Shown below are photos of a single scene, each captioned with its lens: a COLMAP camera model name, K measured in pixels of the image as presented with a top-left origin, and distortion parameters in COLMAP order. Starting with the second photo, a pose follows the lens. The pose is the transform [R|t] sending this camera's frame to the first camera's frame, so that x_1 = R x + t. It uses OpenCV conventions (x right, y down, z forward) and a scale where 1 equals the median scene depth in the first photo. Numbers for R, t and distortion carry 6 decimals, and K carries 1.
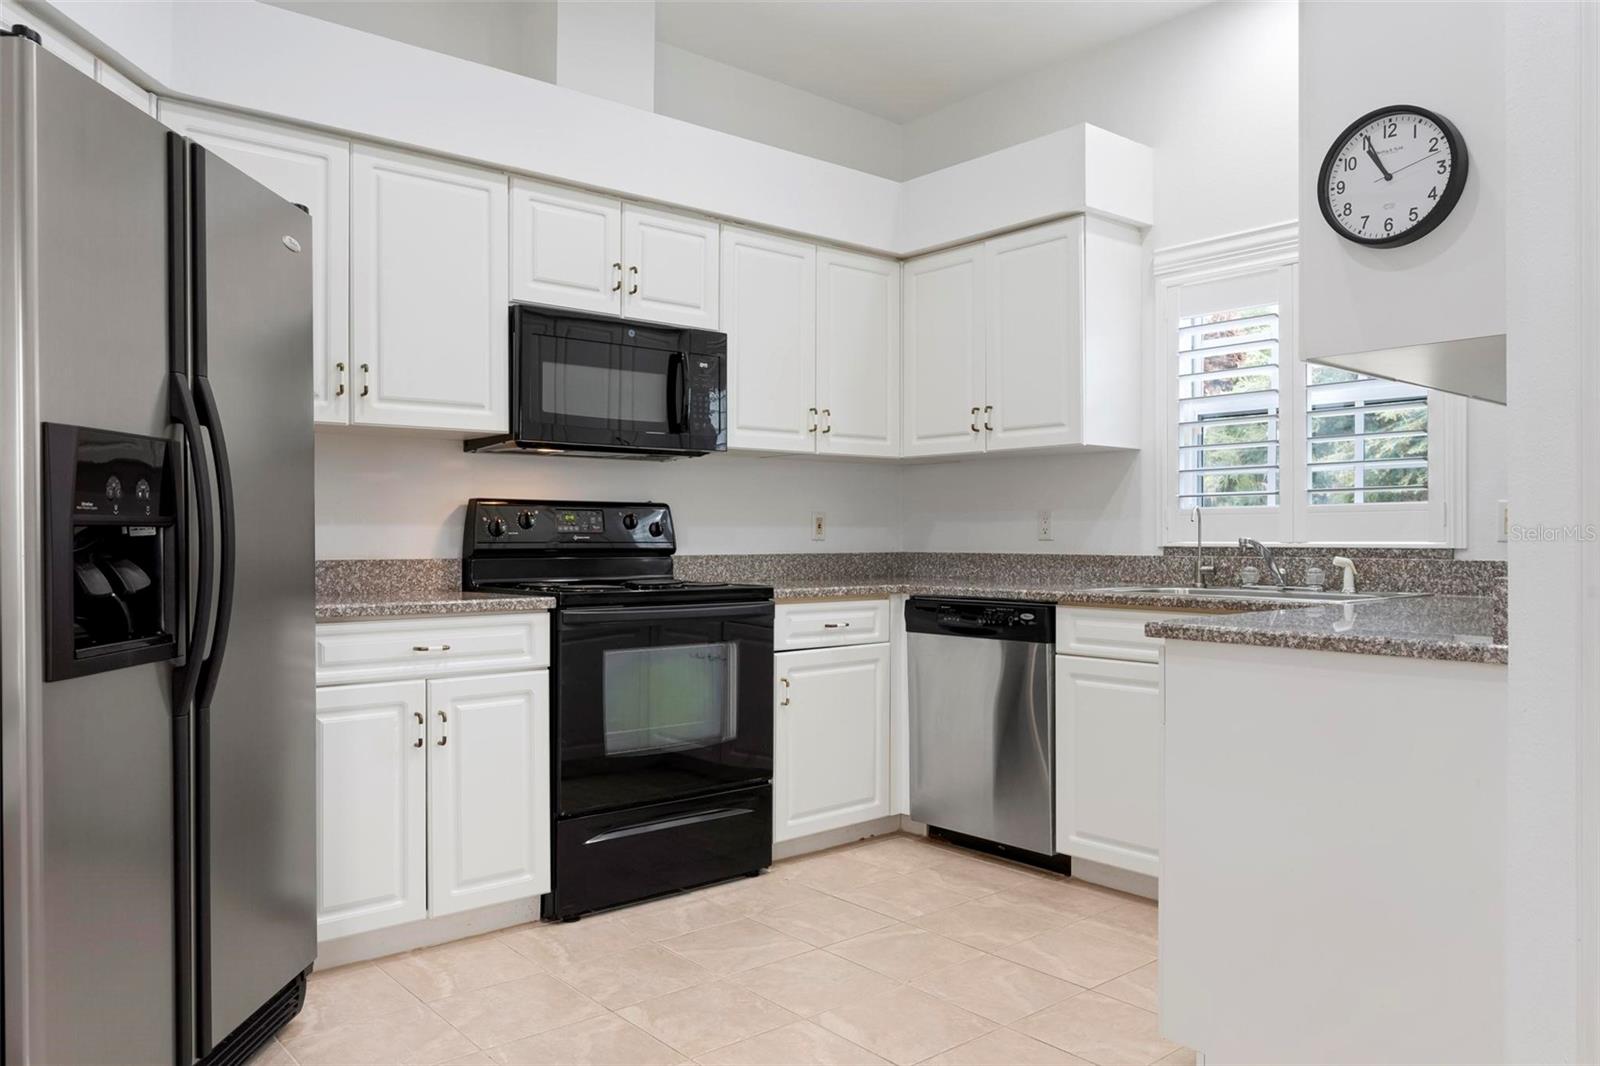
lens RADIAL K [[1155.6, 0, 800.0], [0, 1155.6, 533.0], [0, 0, 1]] dist [-0.001659, 0.002560]
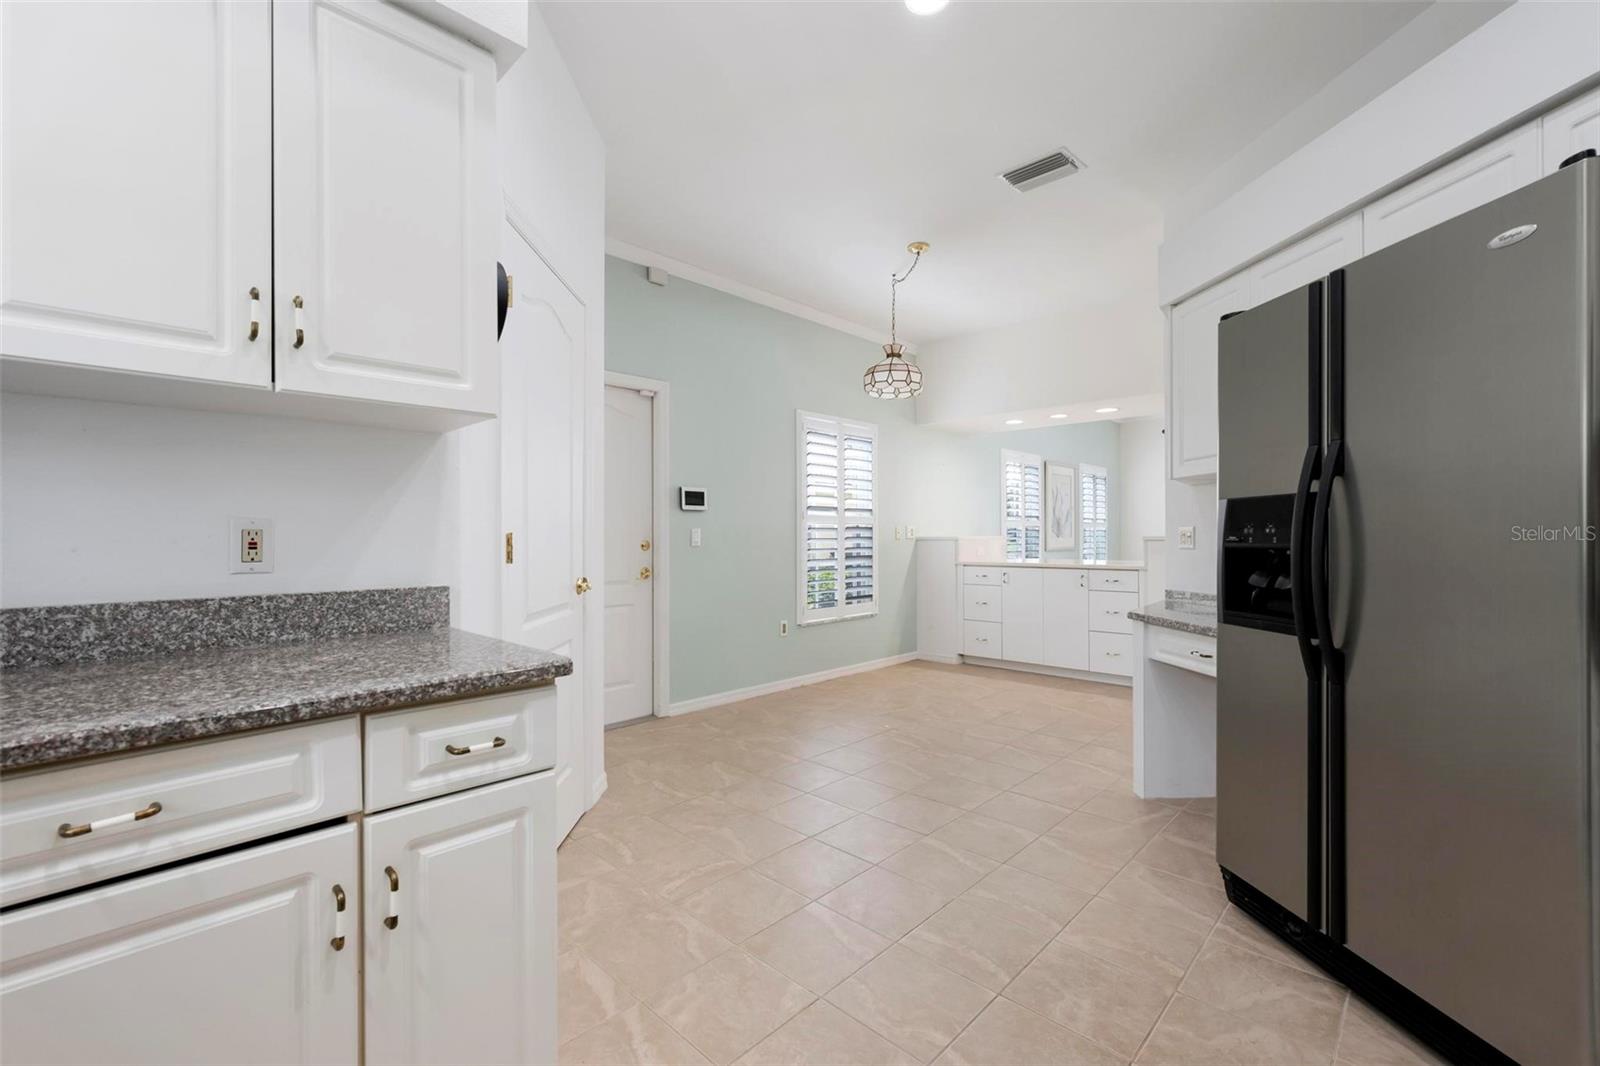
lens RADIAL K [[694.5, 0, 798.5], [0, 694.5, 536.2], [0, 0, 1]] dist [-0.000208, -0.000010]
pose [[-0.995438, 0.004041, -0.095325, 0.107381], [0.004227, 0.999990, -0.001741, -0.013041], [0.095317, -0.002136, -0.995445, 0.984674]]
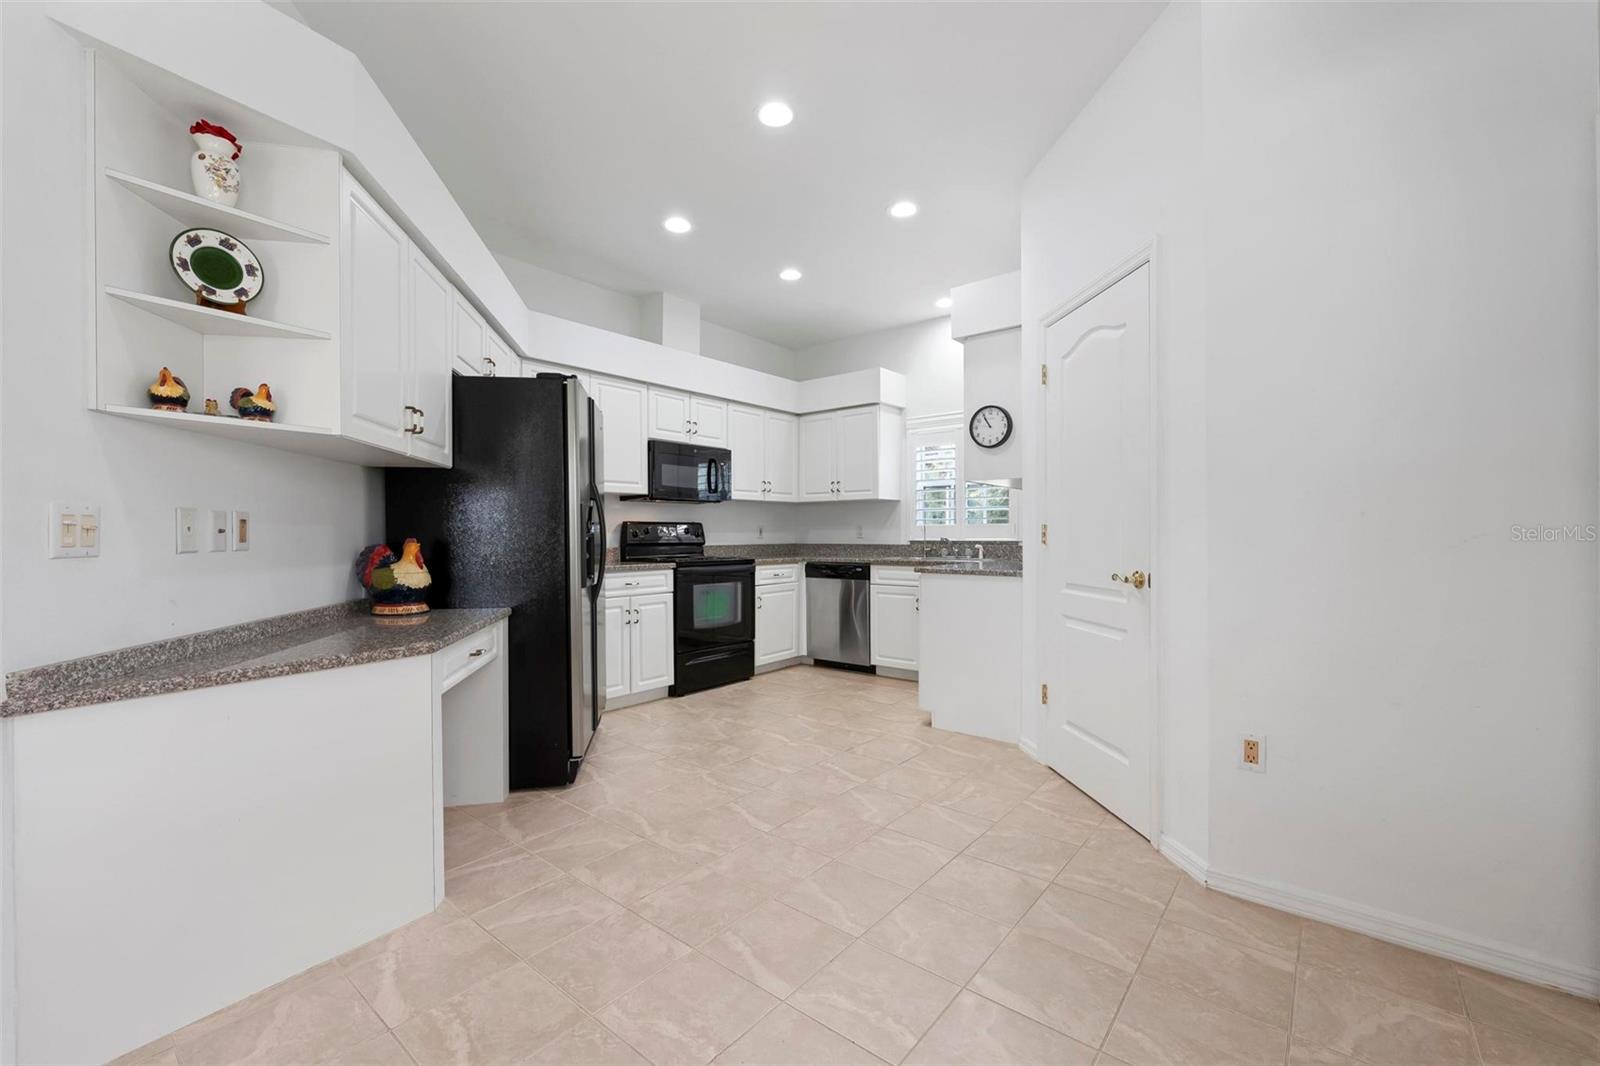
lens RADIAL K [[674.0, 0, 809.4], [0, 674.0, 538.7], [0, 0, 1]] dist [0.000395, -0.000035]
pose [[0.982432, -0.004650, 0.186565, -0.174034], [0.002654, 0.999937, 0.010944, -0.009407], [-0.186604, -0.010257, 0.982382, -0.389778]]
